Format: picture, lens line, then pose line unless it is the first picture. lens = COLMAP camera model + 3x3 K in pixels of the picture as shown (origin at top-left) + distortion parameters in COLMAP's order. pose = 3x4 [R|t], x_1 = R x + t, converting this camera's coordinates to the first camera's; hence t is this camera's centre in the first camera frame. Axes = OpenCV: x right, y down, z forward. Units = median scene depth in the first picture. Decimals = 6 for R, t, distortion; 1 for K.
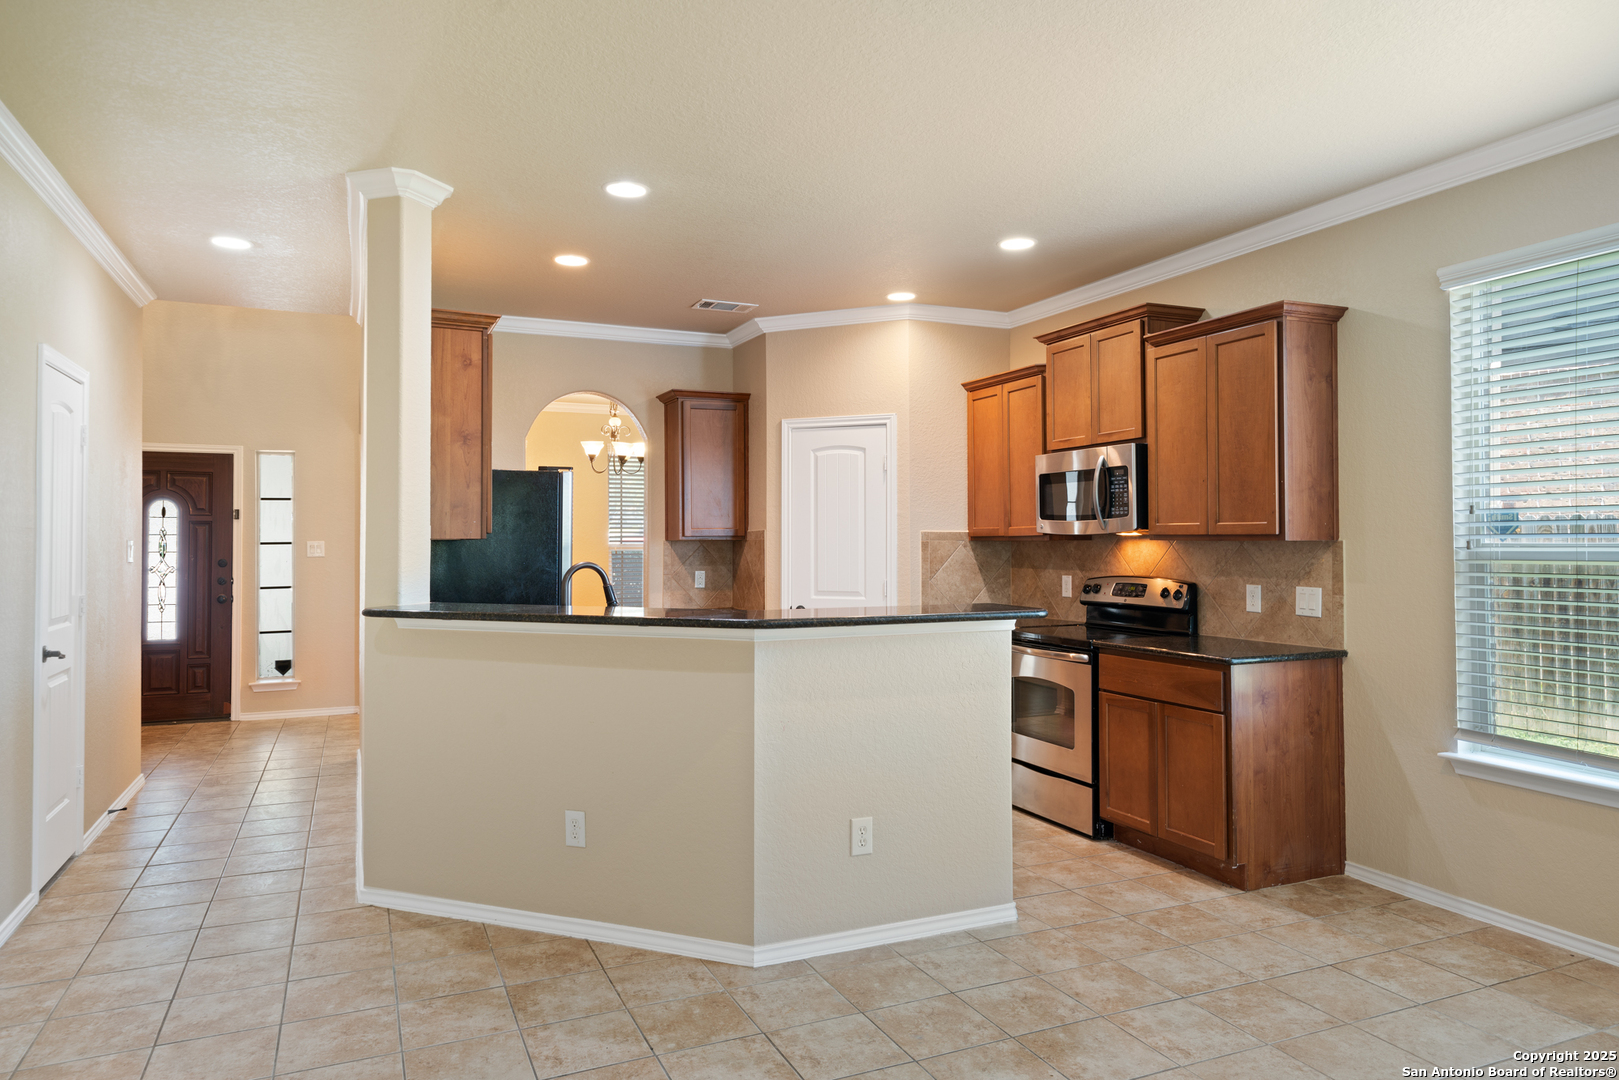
lens RADIAL K [[1018.1, 0, 803.3], [0, 1018.1, 519.7], [0, 0, 1]] dist [0.004054, 0.000822]
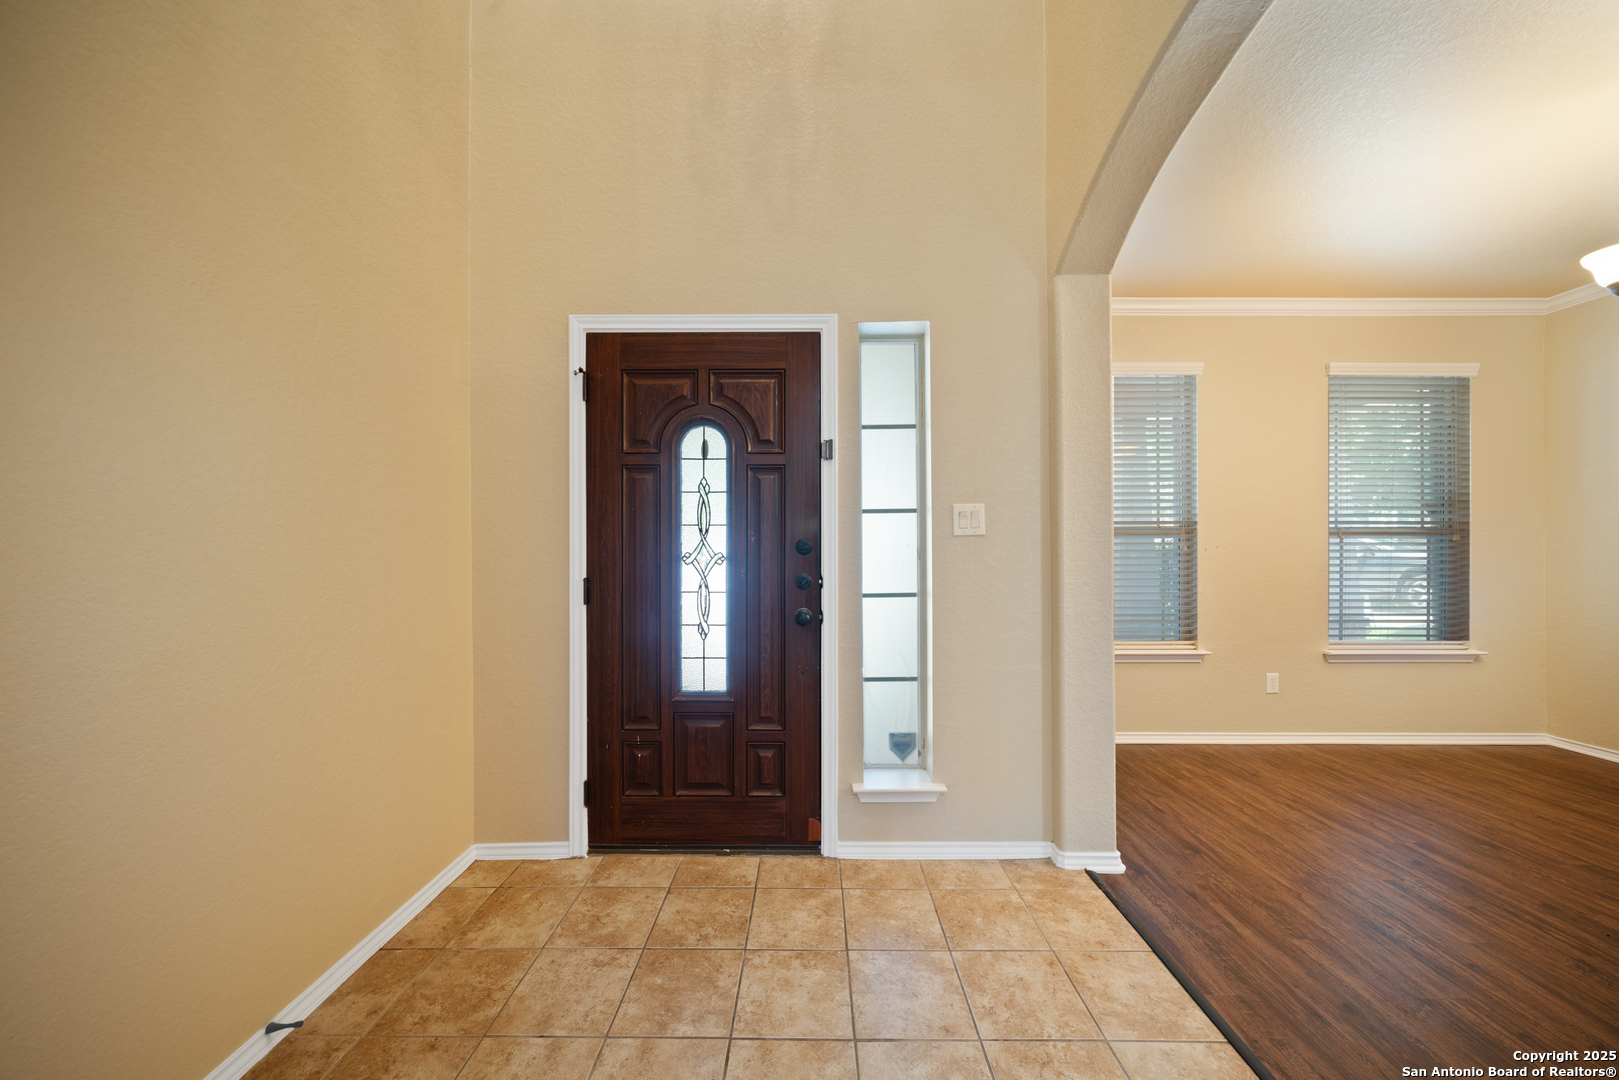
lens RADIAL K [[556.1, 0, 798.9], [0, 556.1, 548.4], [0, 0, 1]] dist [-0.007094, 0.000209]
pose [[0.911308, -0.002334, -0.411718, -0.798562], [0.009499, 0.999837, 0.015357, 0.068169], [0.411615, -0.017906, 0.911182, 1.302044]]
